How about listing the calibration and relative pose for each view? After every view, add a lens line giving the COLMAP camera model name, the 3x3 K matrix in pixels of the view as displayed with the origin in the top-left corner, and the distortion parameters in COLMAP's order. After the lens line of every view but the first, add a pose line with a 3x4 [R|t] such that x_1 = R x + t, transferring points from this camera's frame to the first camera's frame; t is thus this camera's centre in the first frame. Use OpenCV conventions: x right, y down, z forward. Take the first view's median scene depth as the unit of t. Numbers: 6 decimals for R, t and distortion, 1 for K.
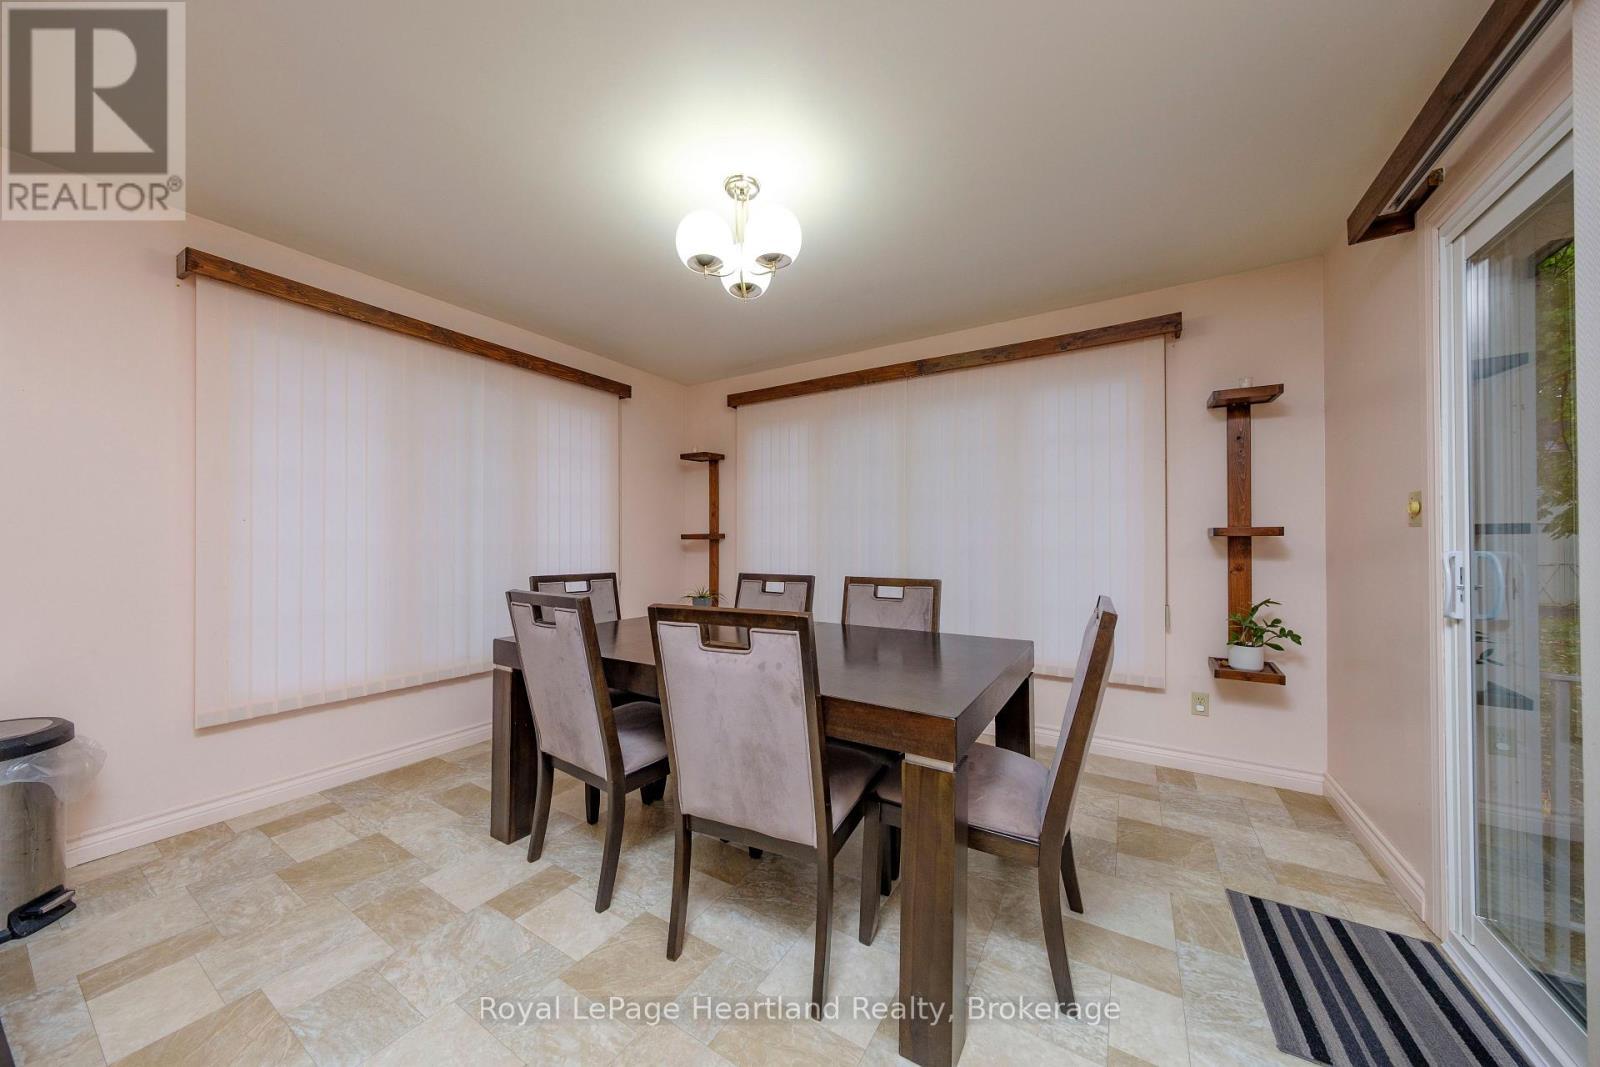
lens RADIAL K [[541.5, 0, 788.4], [0, 541.5, 540.0], [0, 0, 1]] dist [0.001366, -0.000223]
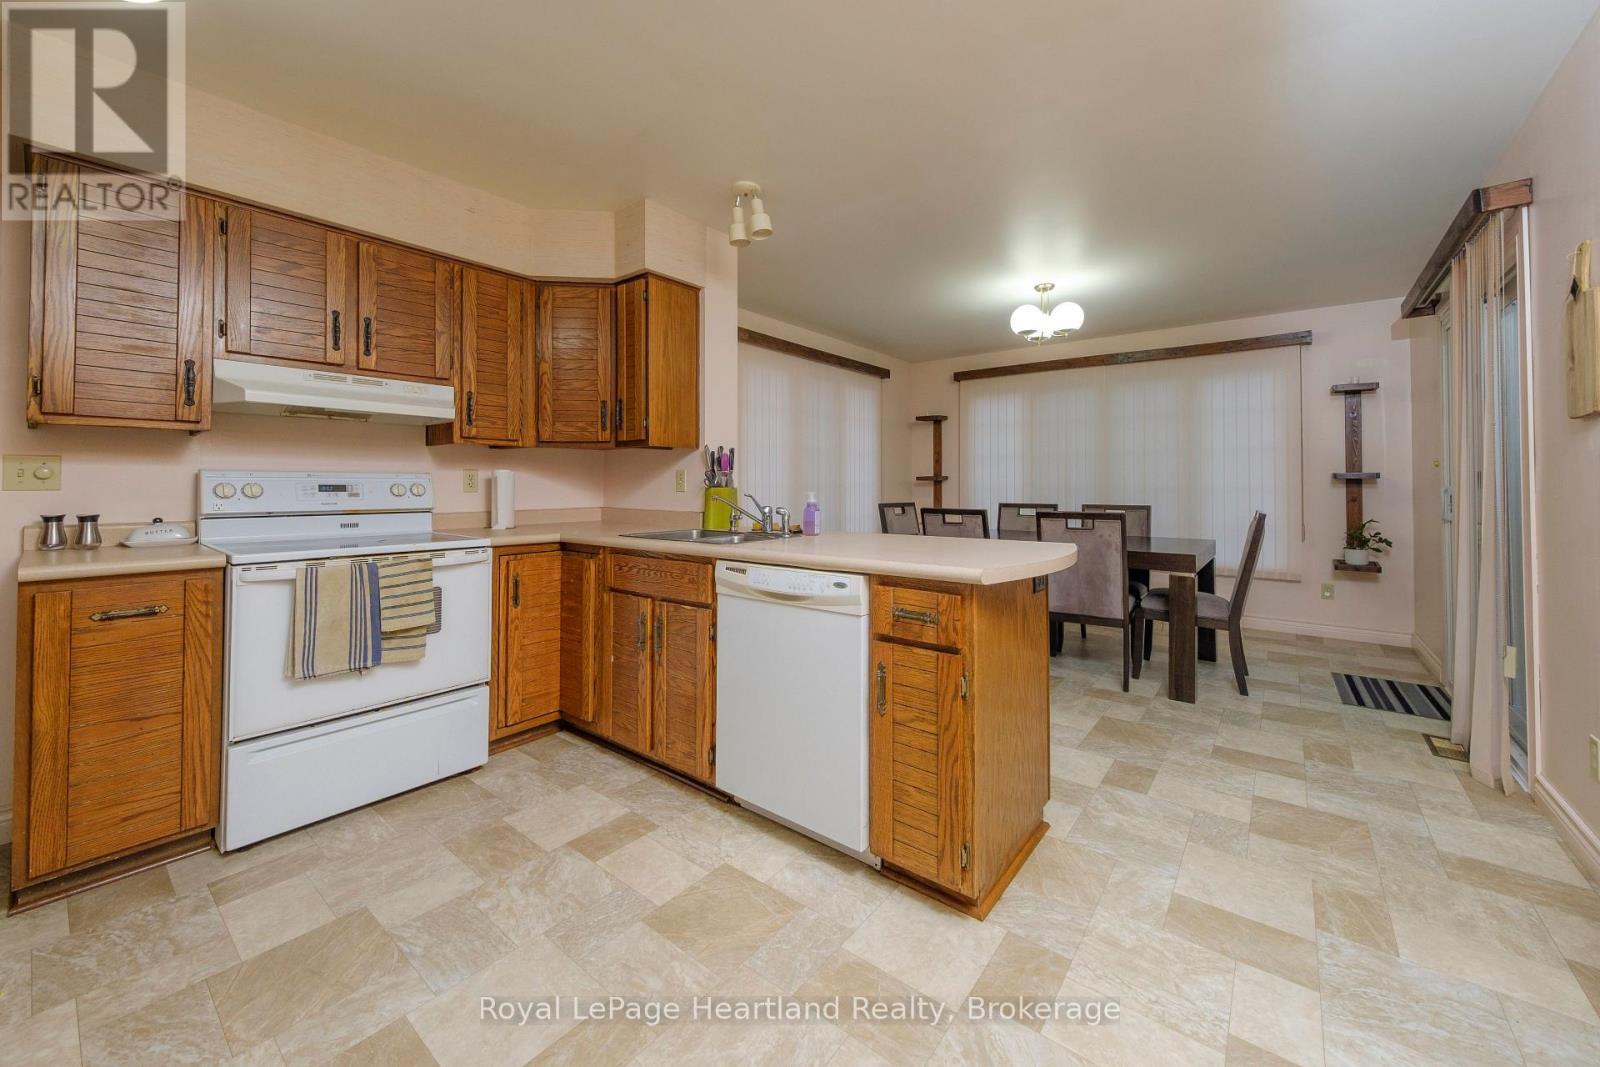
lens RADIAL K [[611.6, 0, 807.6], [0, 611.6, 476.3], [0, 0, 1]] dist [0.000686, -0.000648]
pose [[0.994869, -0.002878, -0.101131, -0.537279], [0.002229, 0.999976, -0.006533, -0.004436], [0.101147, 0.006274, 0.994852, -0.898452]]
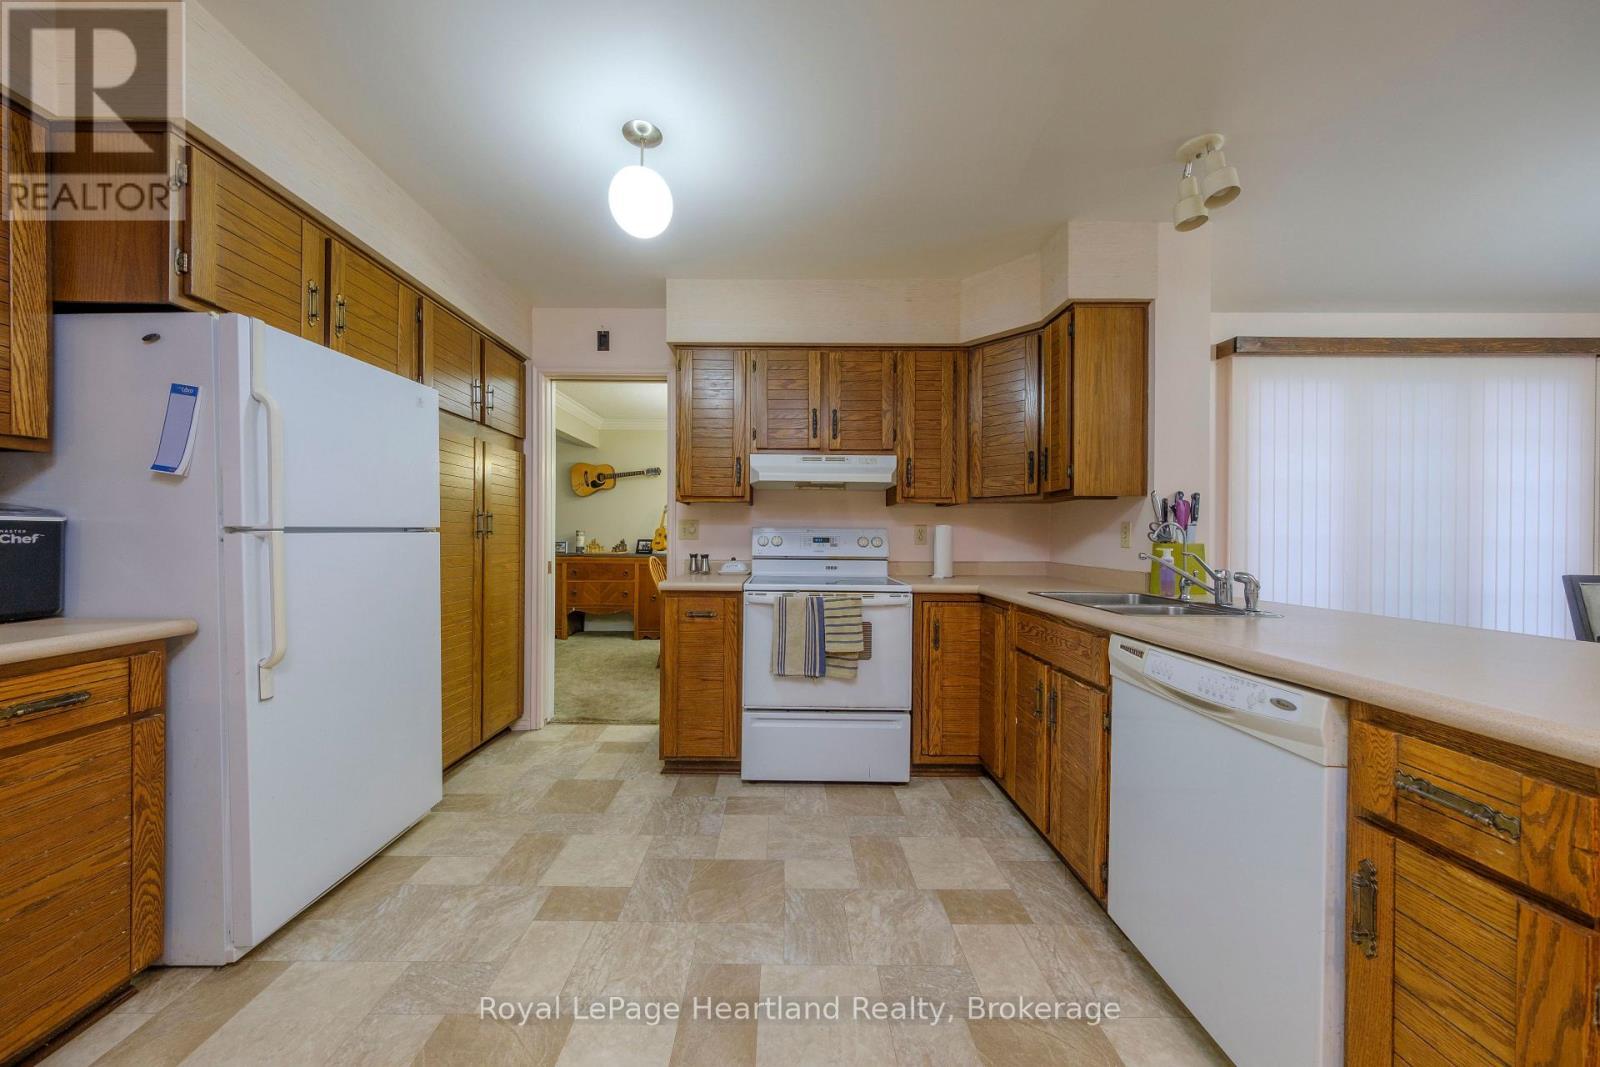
lens RADIAL K [[541.5, 0, 786.2], [0, 541.5, 538.9], [0, 0, 1]] dist [0.001366, -0.000223]
pose [[0.537650, 0.004755, -0.843155, -0.435456], [0.001353, 0.999978, 0.006502, -0.003574], [0.843167, -0.004637, 0.537631, -0.692099]]
